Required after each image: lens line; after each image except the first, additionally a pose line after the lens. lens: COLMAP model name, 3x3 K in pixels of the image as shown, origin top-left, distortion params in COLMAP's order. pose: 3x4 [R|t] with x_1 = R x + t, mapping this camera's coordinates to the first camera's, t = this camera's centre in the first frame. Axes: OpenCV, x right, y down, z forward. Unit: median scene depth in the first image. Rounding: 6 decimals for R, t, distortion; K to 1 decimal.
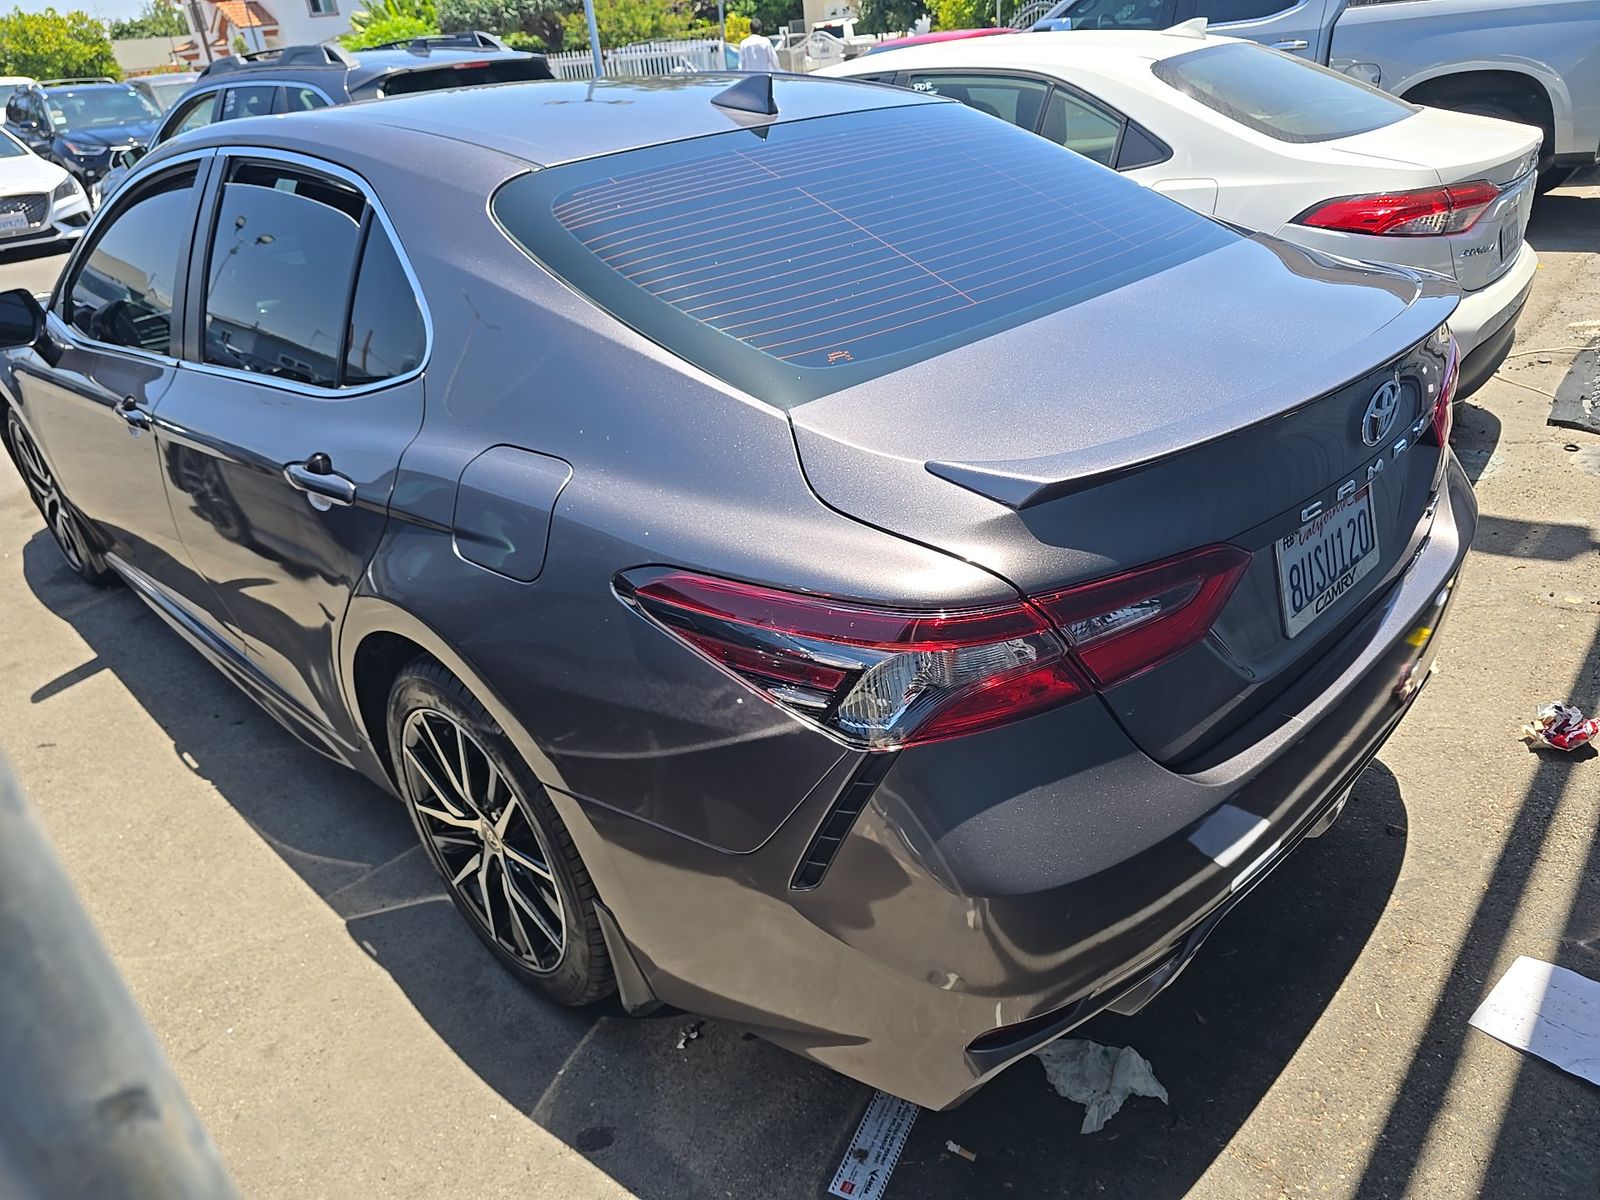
lens RADIAL K [[1100.3, 0, 802.1], [0, 1100.3, 590.2], [0, 0, 1]] dist [0.042596, -0.039997]
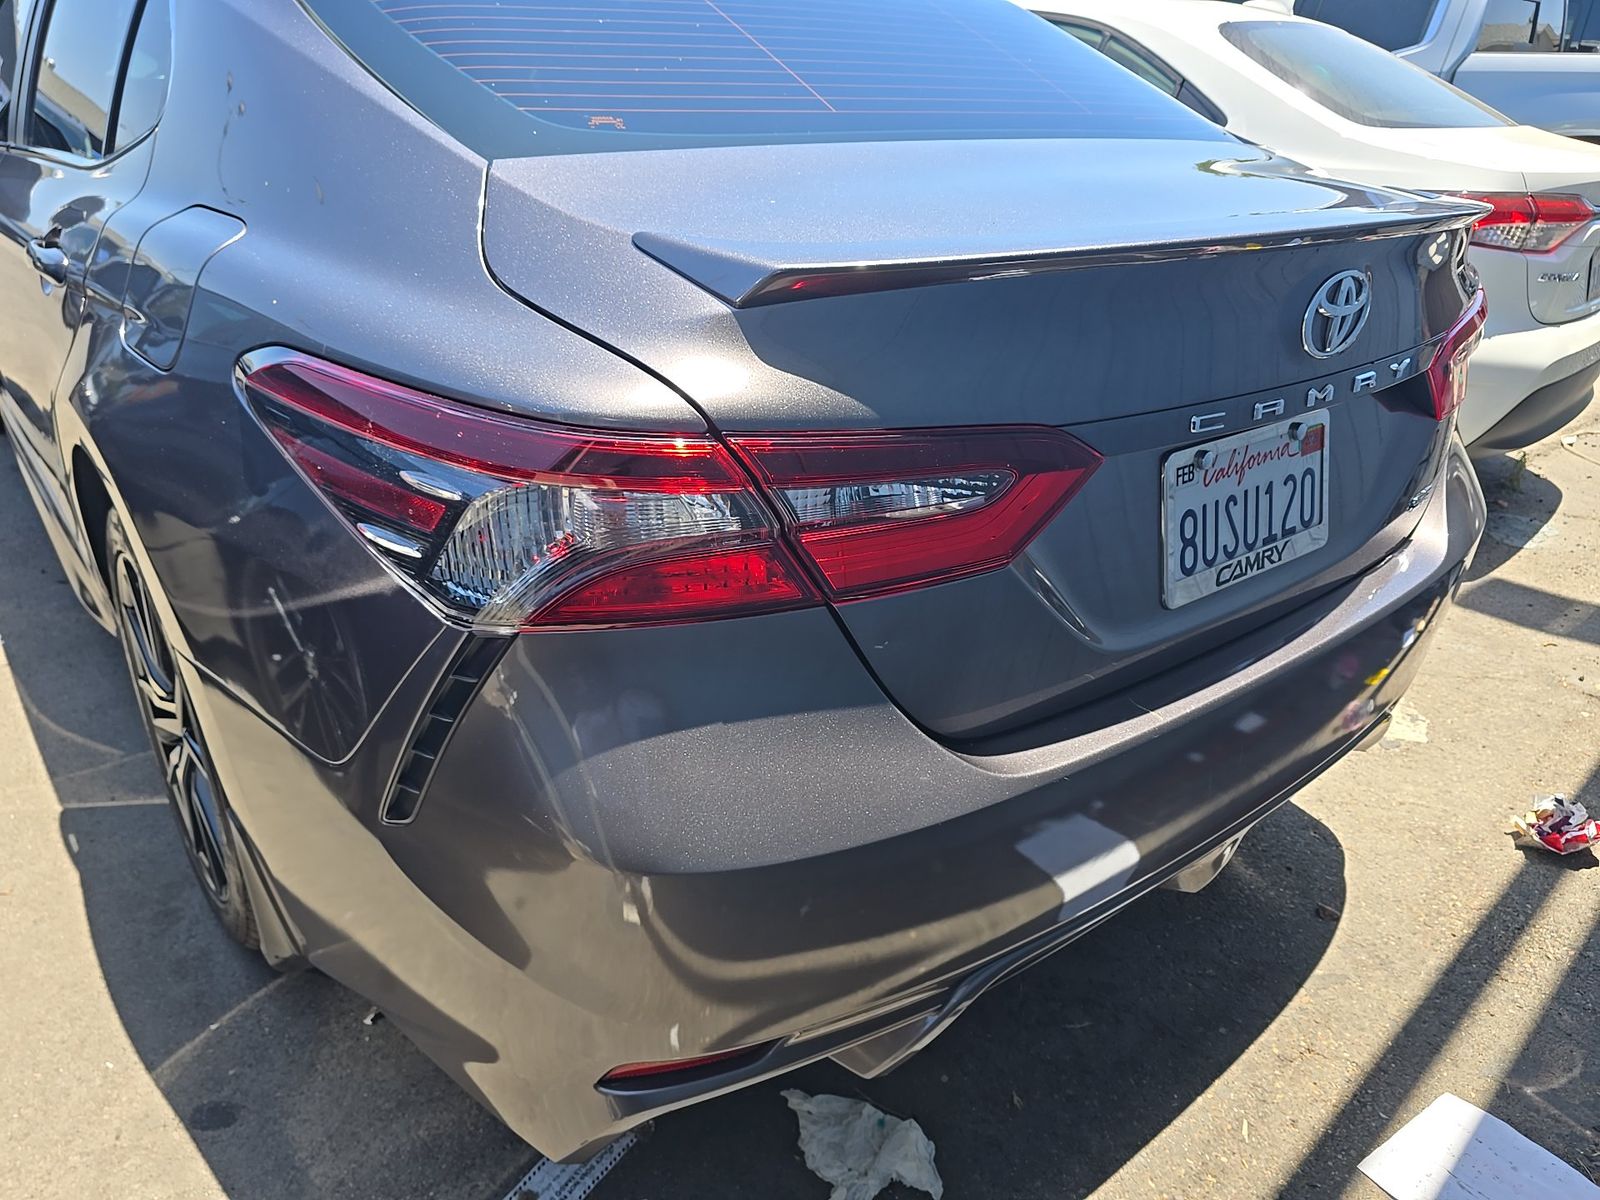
lens RADIAL K [[1102.6, 0, 804.2], [0, 1102.6, 594.4], [0, 0, 1]] dist [0.018701, -0.017181]
pose [[0.986570, 0.157299, -0.044010, 0.187002], [-0.157657, 0.987483, -0.004752, 0.060852], [0.042712, 0.011627, 0.999020, 0.208779]]
